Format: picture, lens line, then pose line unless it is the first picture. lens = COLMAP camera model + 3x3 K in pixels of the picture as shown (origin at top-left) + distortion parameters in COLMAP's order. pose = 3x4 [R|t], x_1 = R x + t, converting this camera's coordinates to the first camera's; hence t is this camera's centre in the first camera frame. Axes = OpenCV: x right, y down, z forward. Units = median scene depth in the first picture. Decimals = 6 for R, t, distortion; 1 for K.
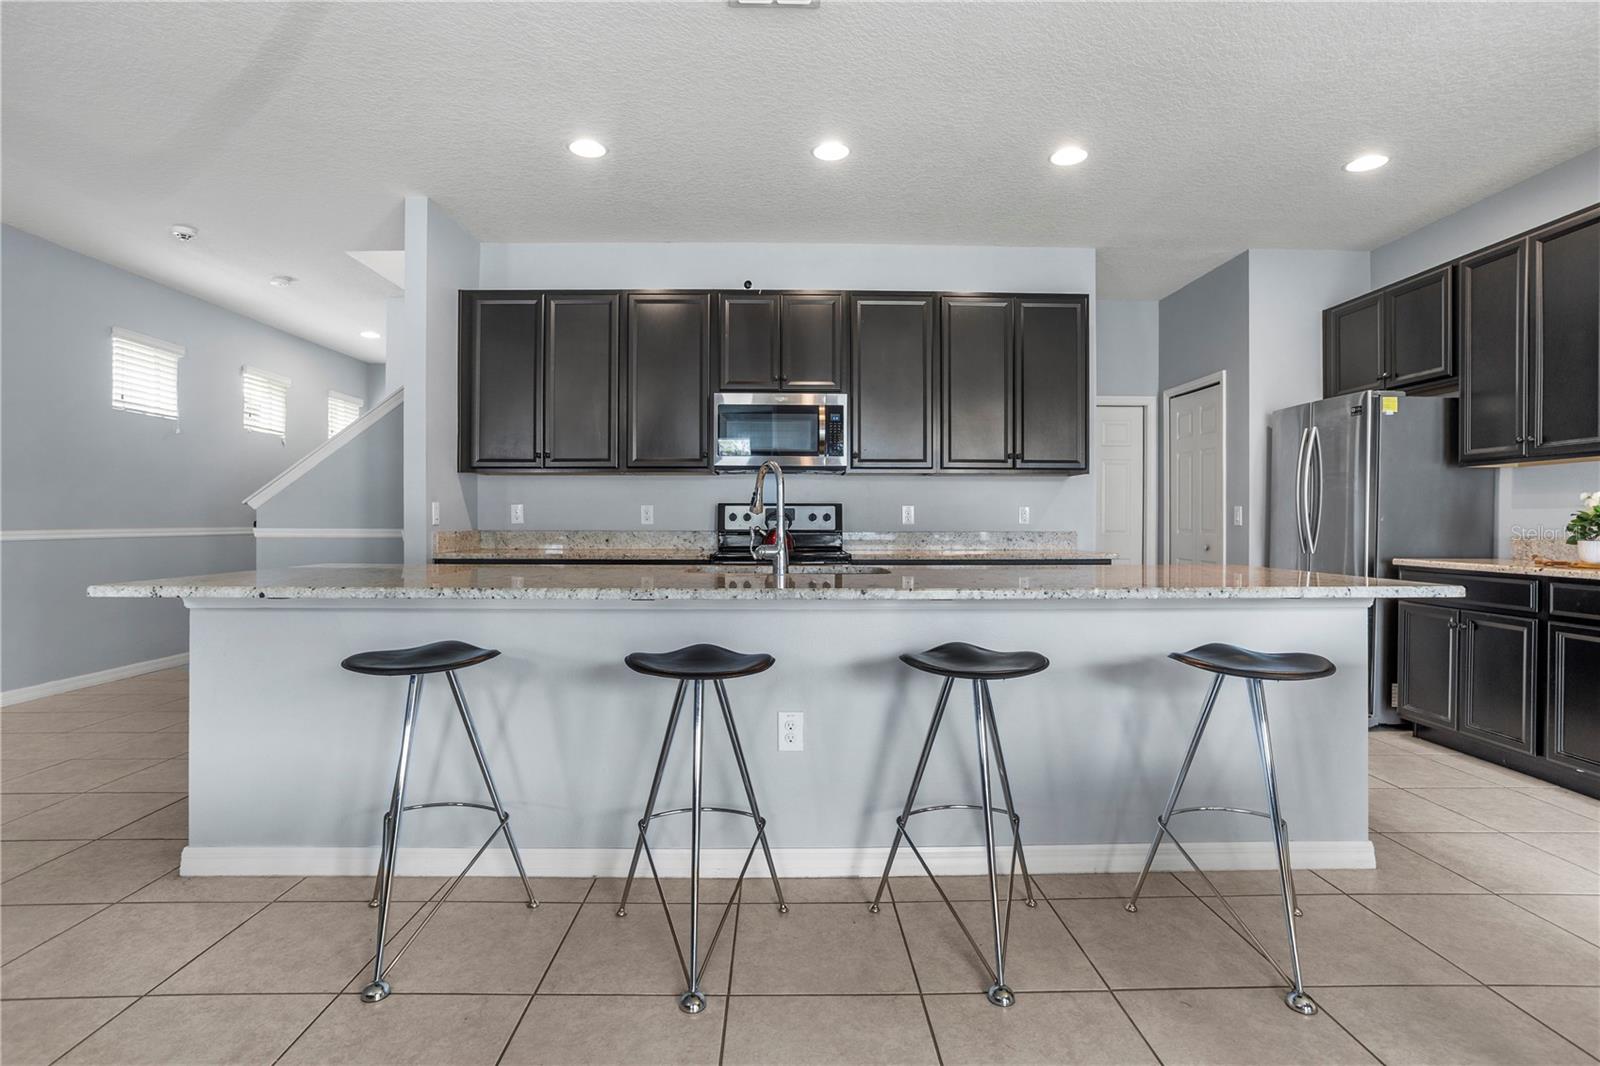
lens RADIAL K [[777.6, 0, 797.7], [0, 777.6, 533.8], [0, 0, 1]] dist [-0.015524, 0.000257]
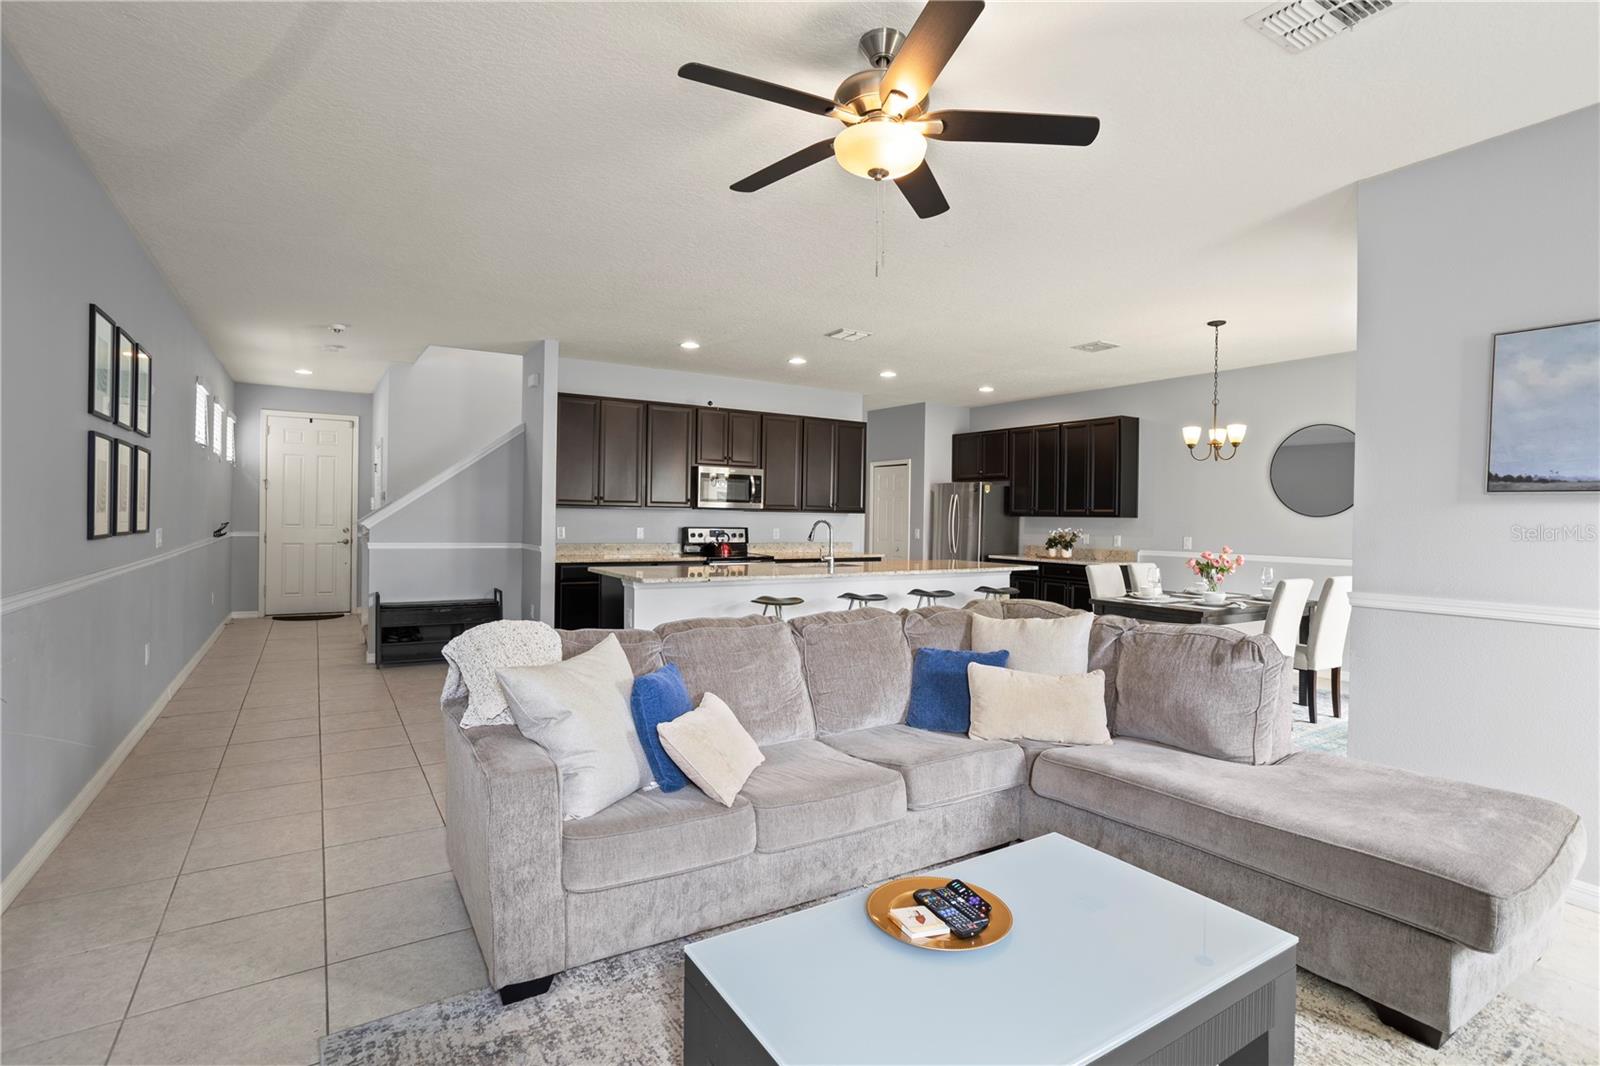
lens RADIAL K [[777.6, 0, 801.3], [0, 777.6, 527.6], [0, 0, 1]] dist [-0.015524, 0.000257]
pose [[0.855654, 0.006772, 0.517503, -0.776799], [-0.007495, 0.999972, -0.000694, -0.039379], [-0.517493, -0.003285, 0.855681, -0.597011]]
